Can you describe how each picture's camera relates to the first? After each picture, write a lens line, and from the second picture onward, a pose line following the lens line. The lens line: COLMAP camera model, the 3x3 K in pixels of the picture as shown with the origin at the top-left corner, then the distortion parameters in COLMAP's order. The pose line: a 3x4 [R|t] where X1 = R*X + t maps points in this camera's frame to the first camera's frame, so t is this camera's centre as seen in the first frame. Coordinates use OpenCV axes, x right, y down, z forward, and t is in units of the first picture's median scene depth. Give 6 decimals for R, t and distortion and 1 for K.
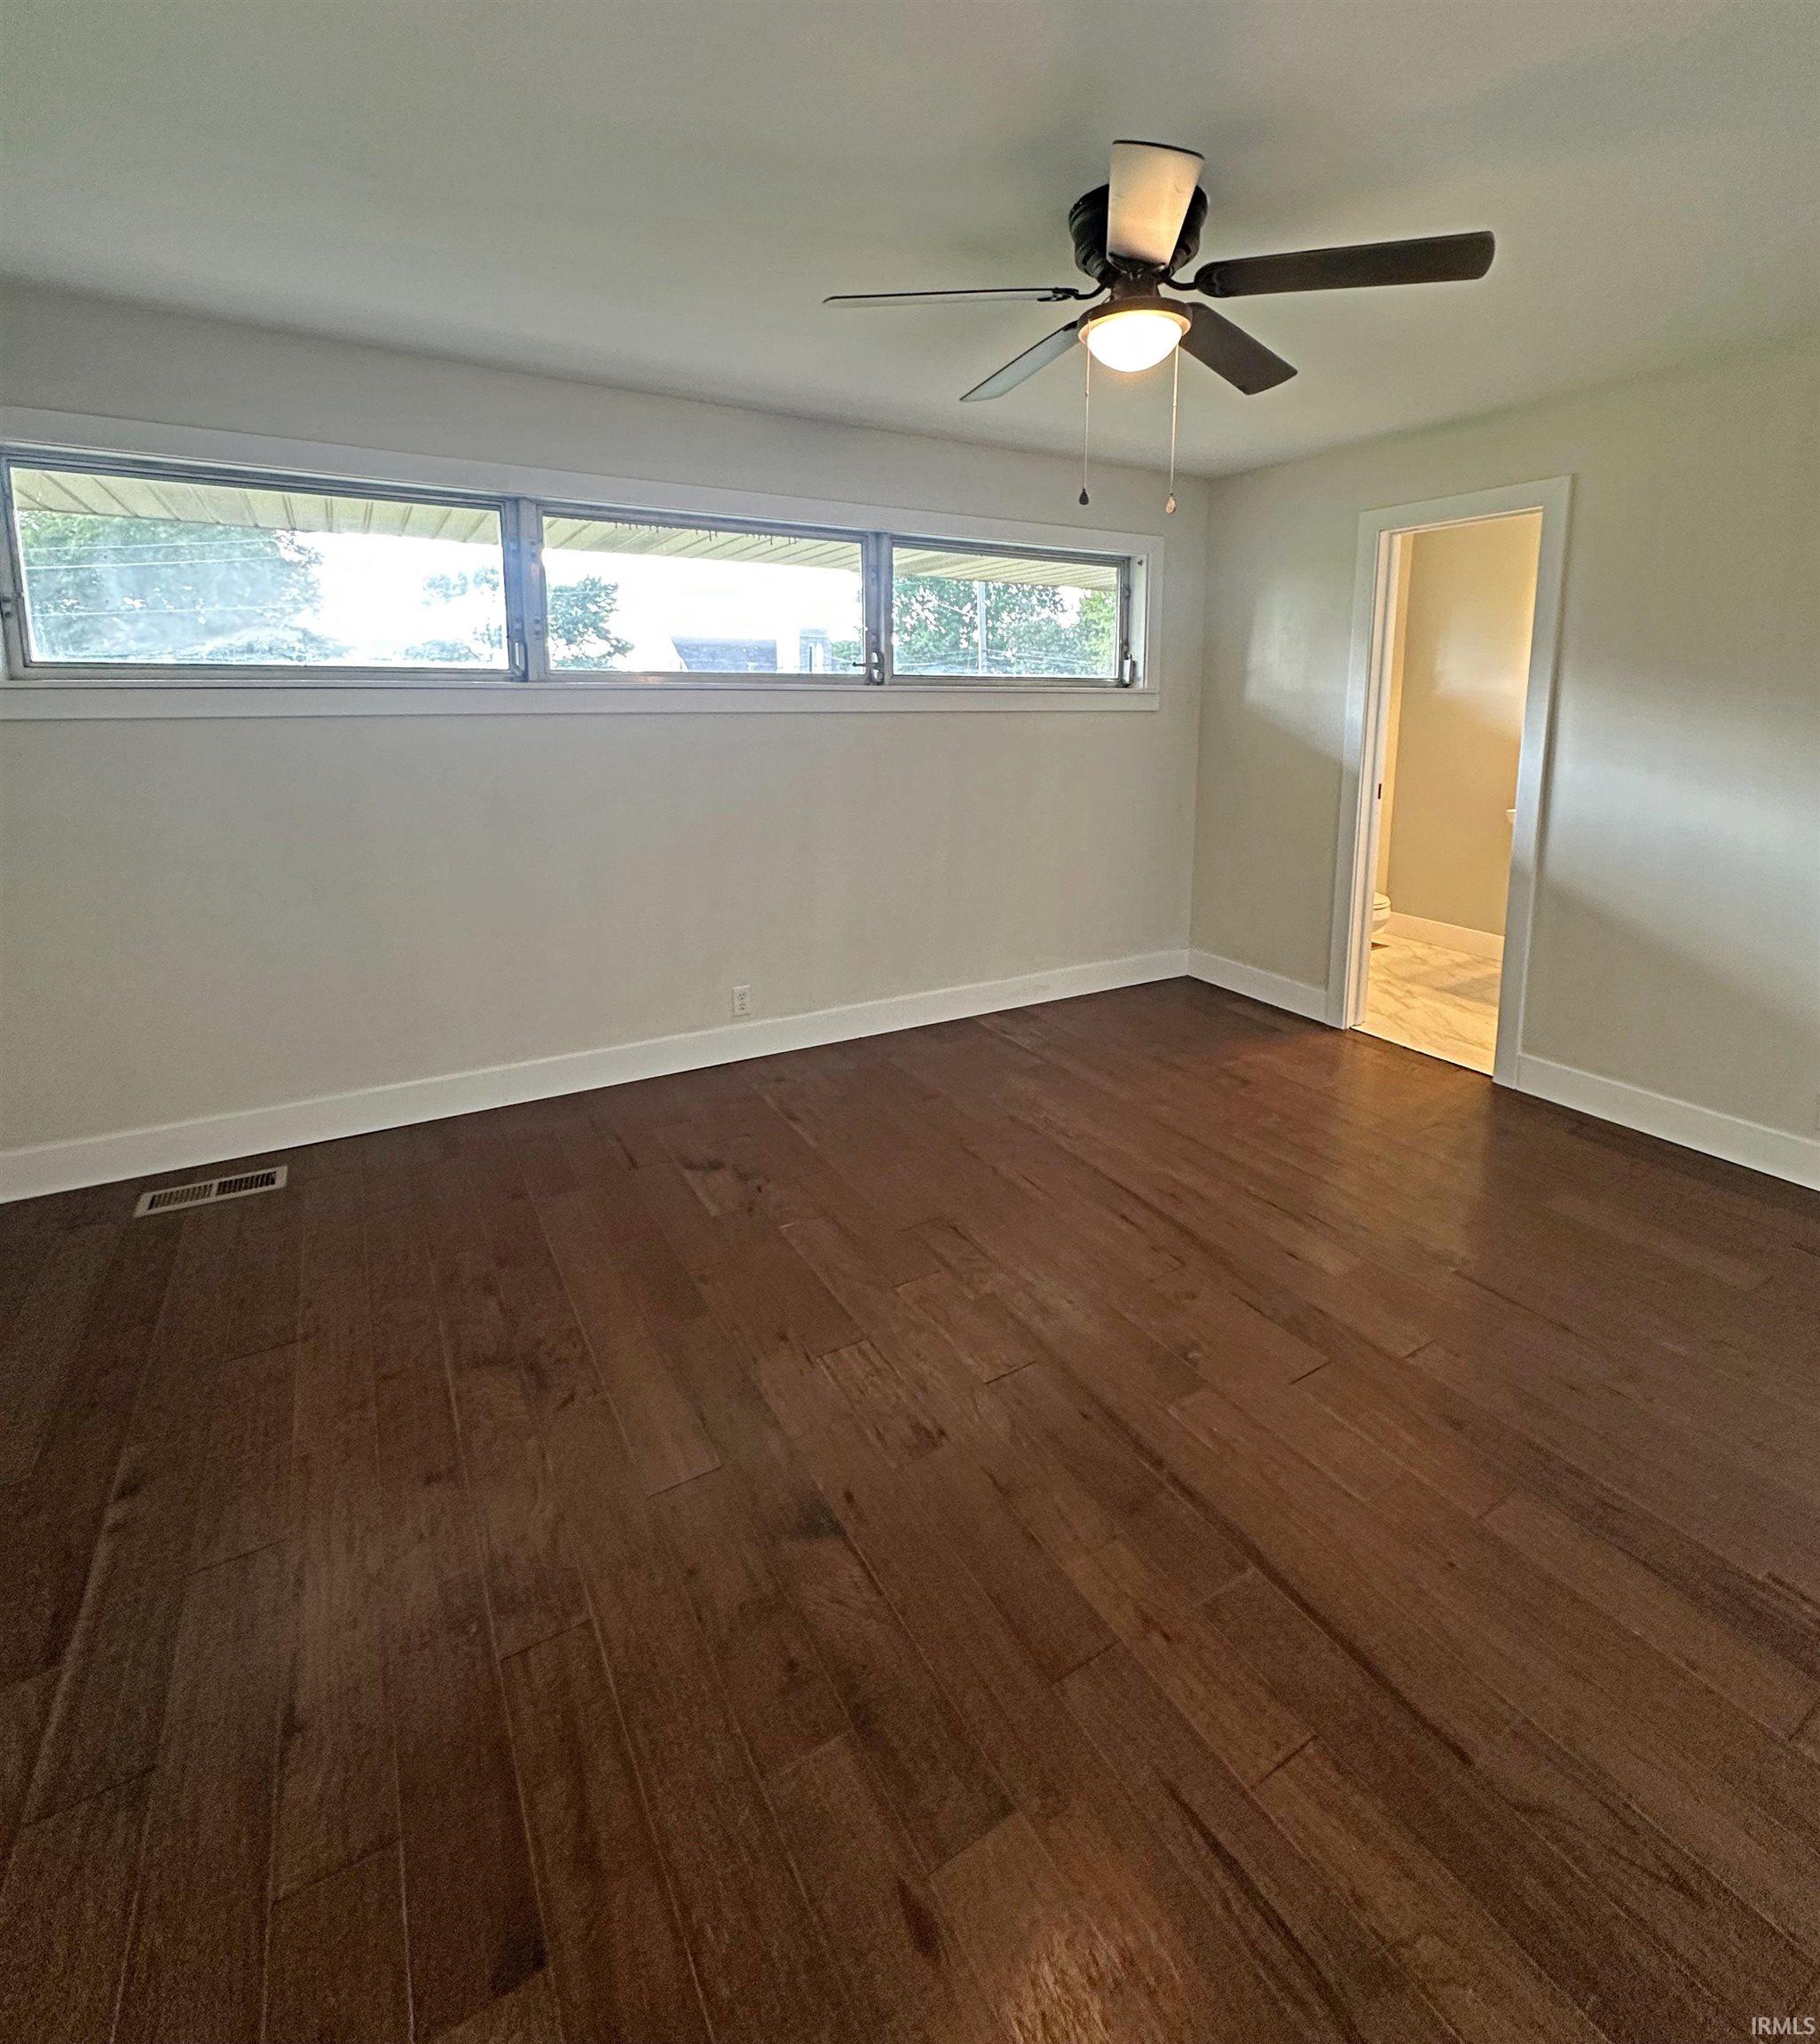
lens RADIAL K [[920.0, 0, 910.0], [0, 920.0, 1022.0], [0, 0, 1]] dist [-0.001385, -0.000080]
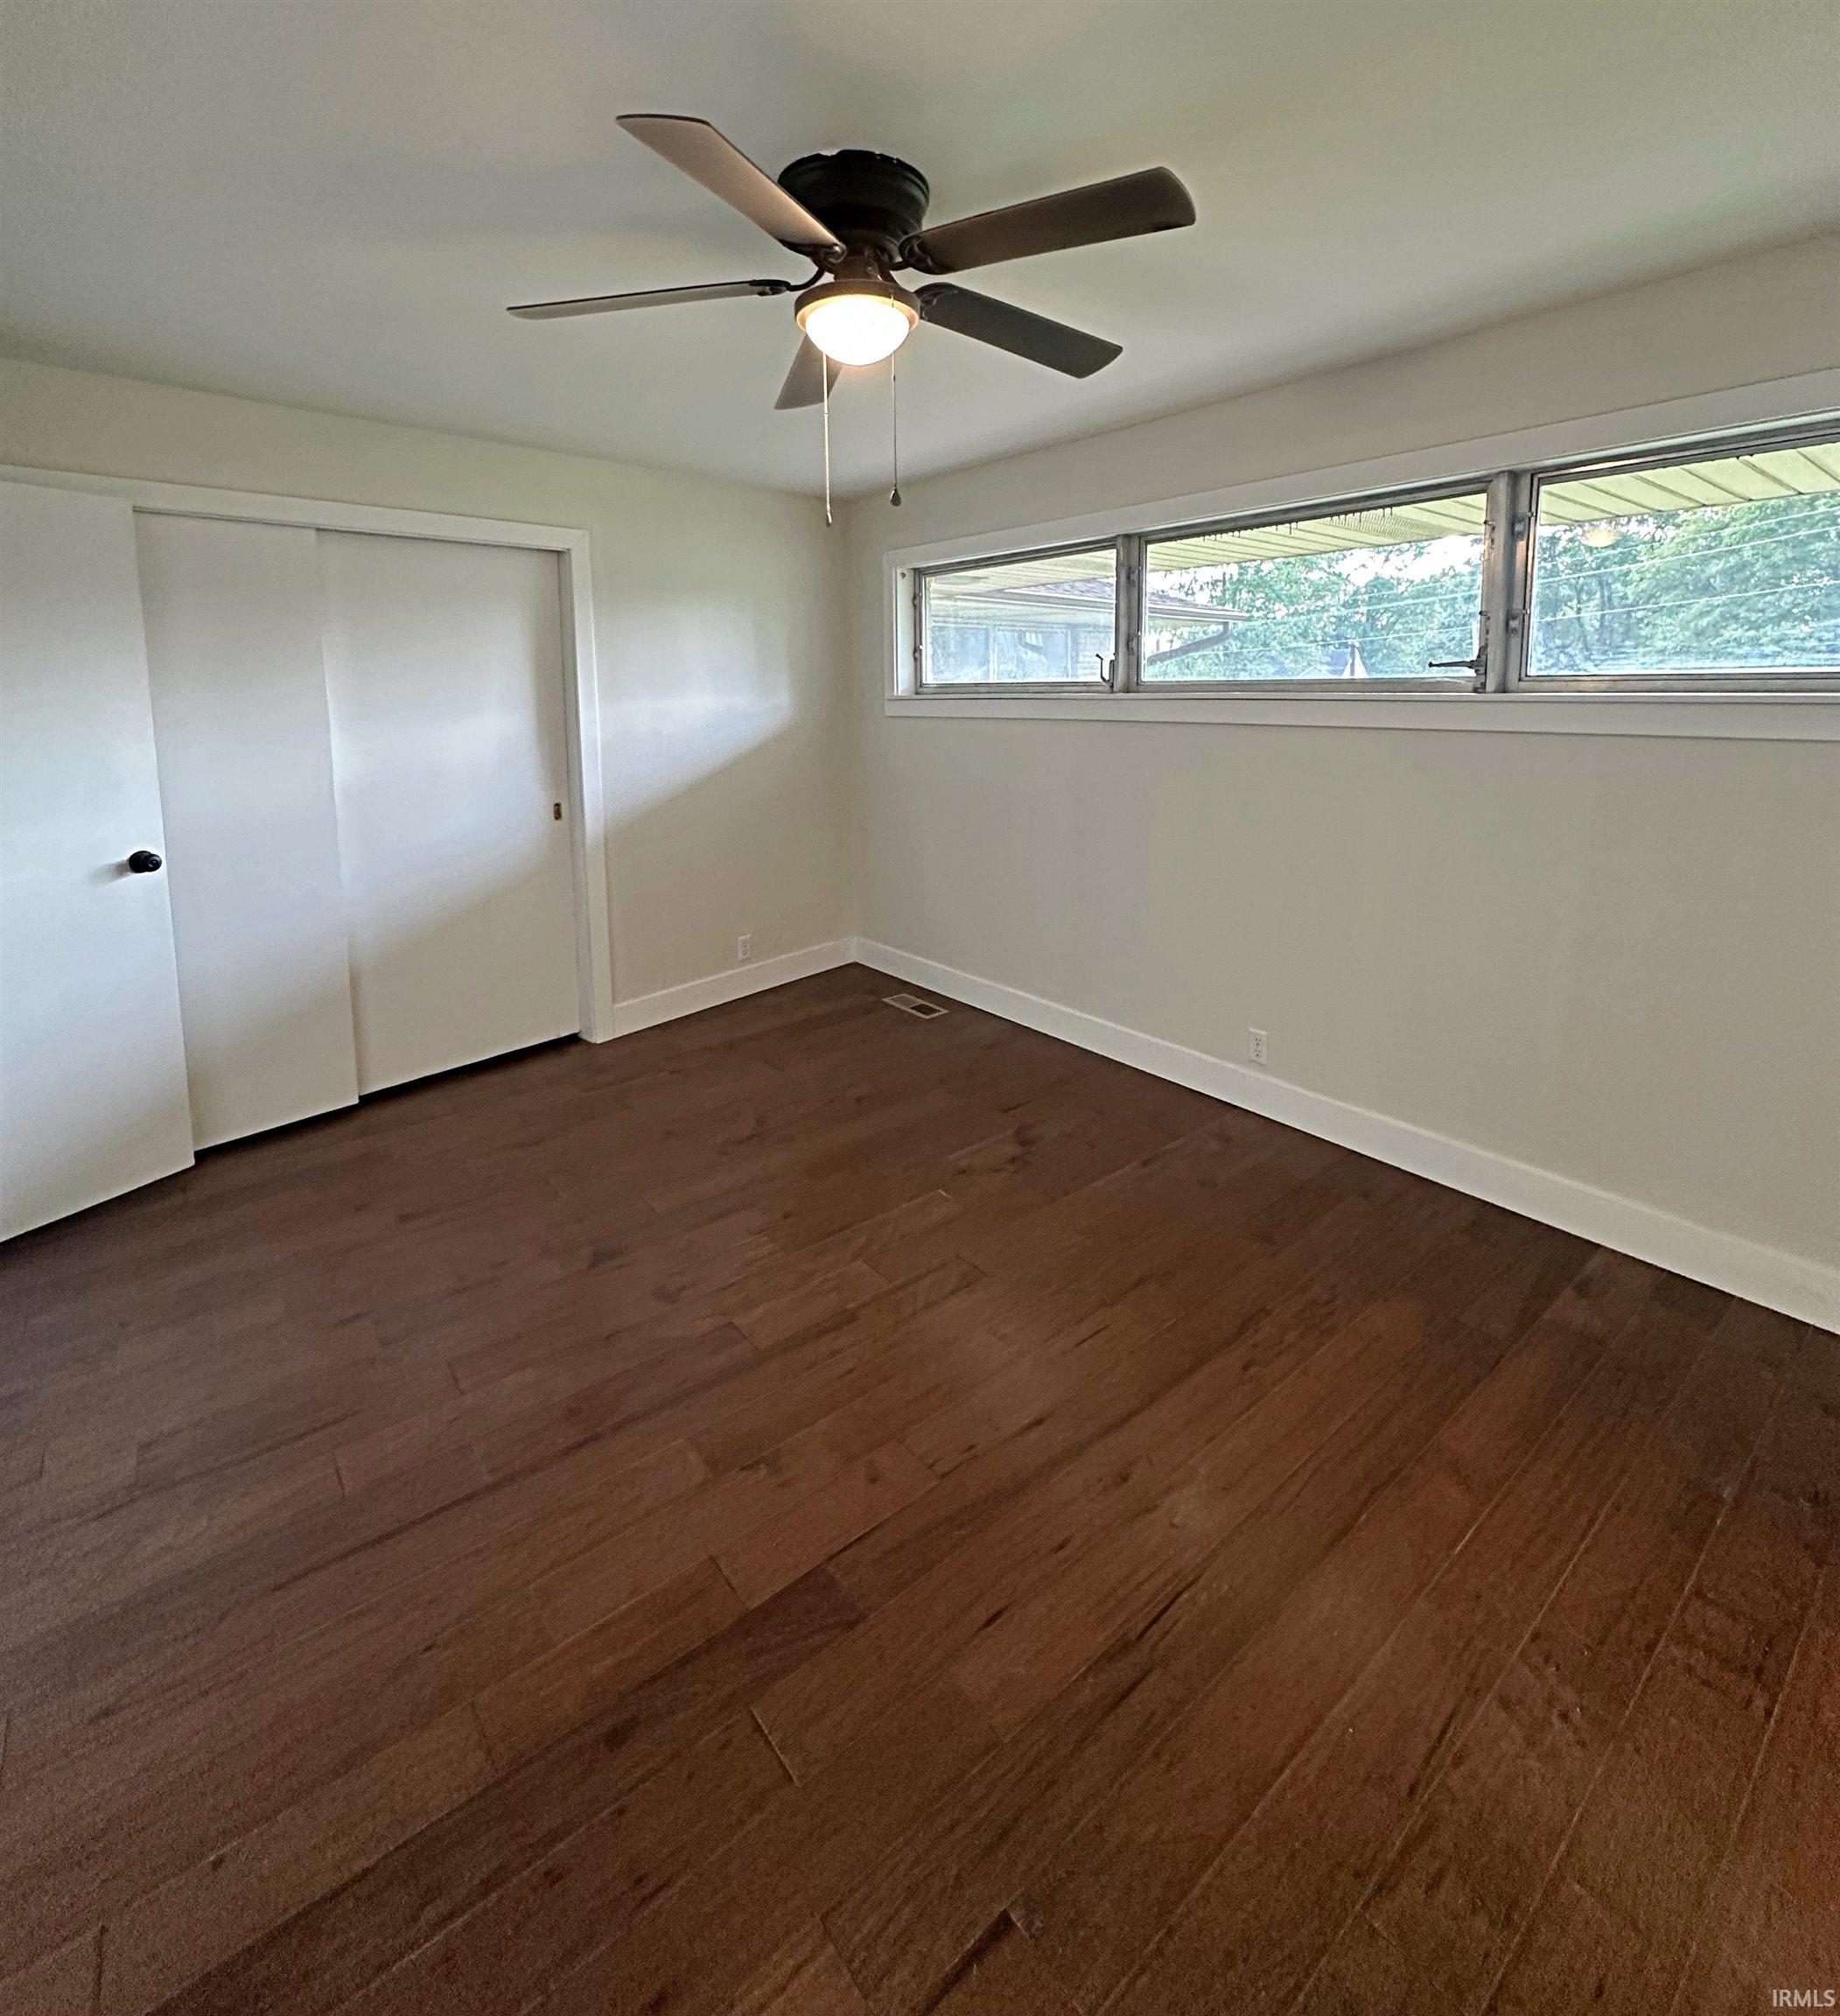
lens RADIAL K [[926.3, 0, 920.0], [0, 926.3, 1008.0], [0, 0, 1]] dist [0.000900, -0.000282]
pose [[0.142773, 0.321276, -0.936161, 0.753113], [-0.319365, 0.910213, 0.263664, -0.239221], [0.936815, 0.261333, 0.232558, 0.602227]]
